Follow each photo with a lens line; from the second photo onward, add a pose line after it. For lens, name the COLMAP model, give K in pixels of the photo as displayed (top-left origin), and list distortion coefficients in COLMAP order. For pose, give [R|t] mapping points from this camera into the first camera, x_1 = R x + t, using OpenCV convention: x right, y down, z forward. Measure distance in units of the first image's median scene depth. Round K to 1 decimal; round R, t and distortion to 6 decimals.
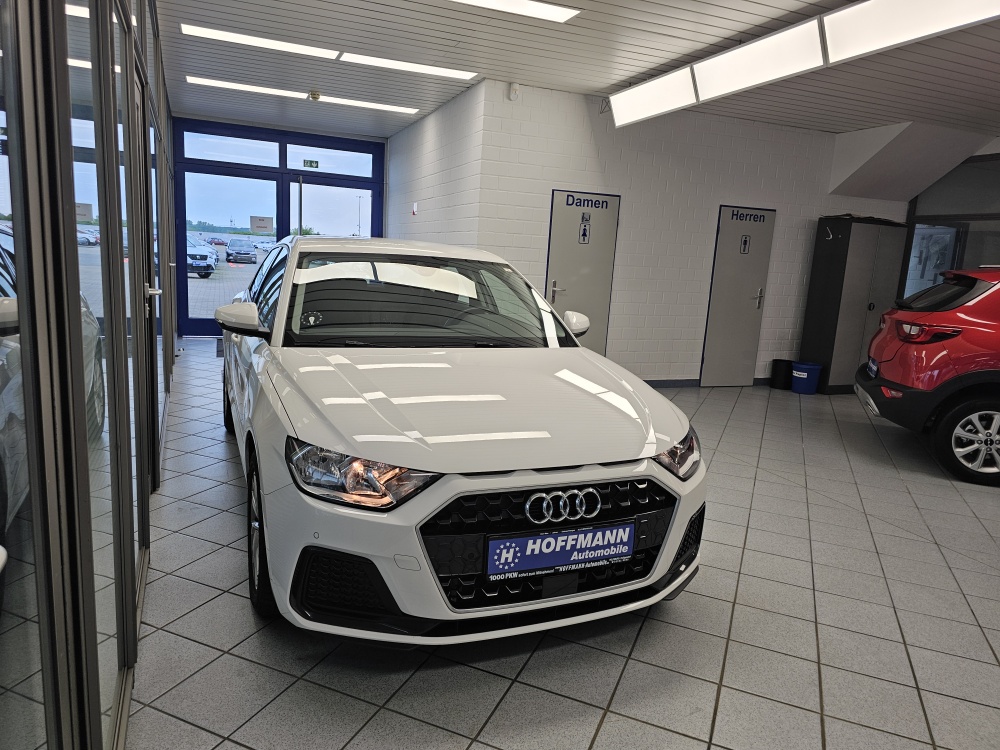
lens RADIAL K [[684.2, 0, 499.1], [0, 684.2, 381.8], [0, 0, 1]] dist [0.064767, -0.084838]
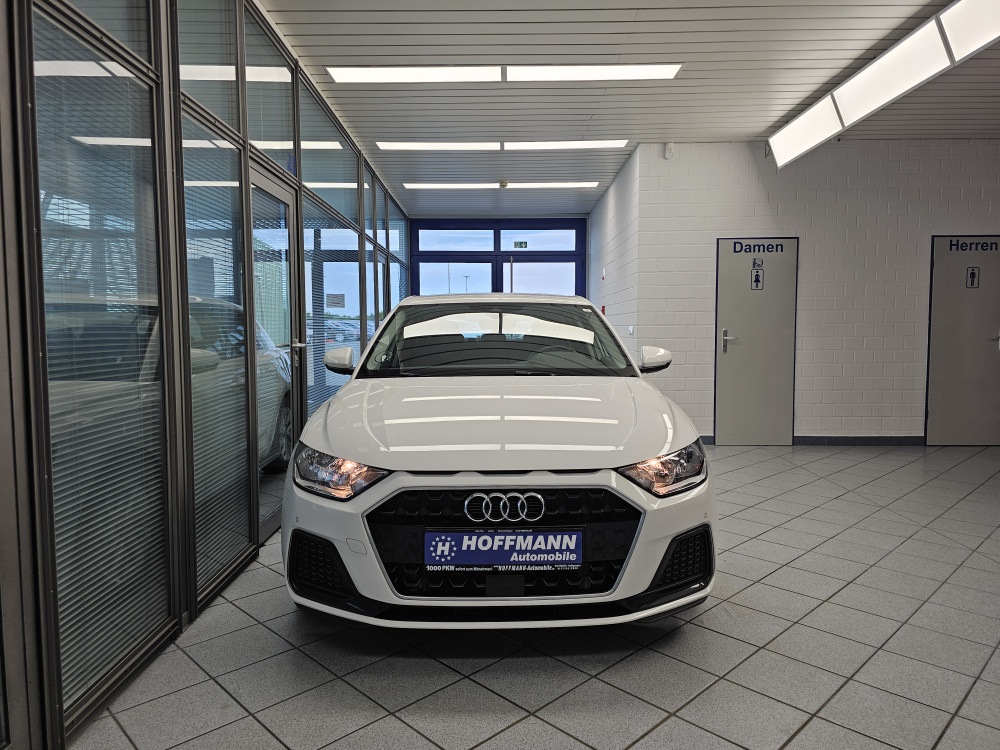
lens RADIAL K [[685.2, 0, 496.4], [0, 685.2, 369.9], [0, 0, 1]] dist [0.050744, -0.067118]
pose [[0.918964, -0.037233, -0.392580, 0.493961], [-0.013773, 0.991895, -0.126312, 0.102783], [0.394101, 0.121483, 0.911003, 0.008579]]
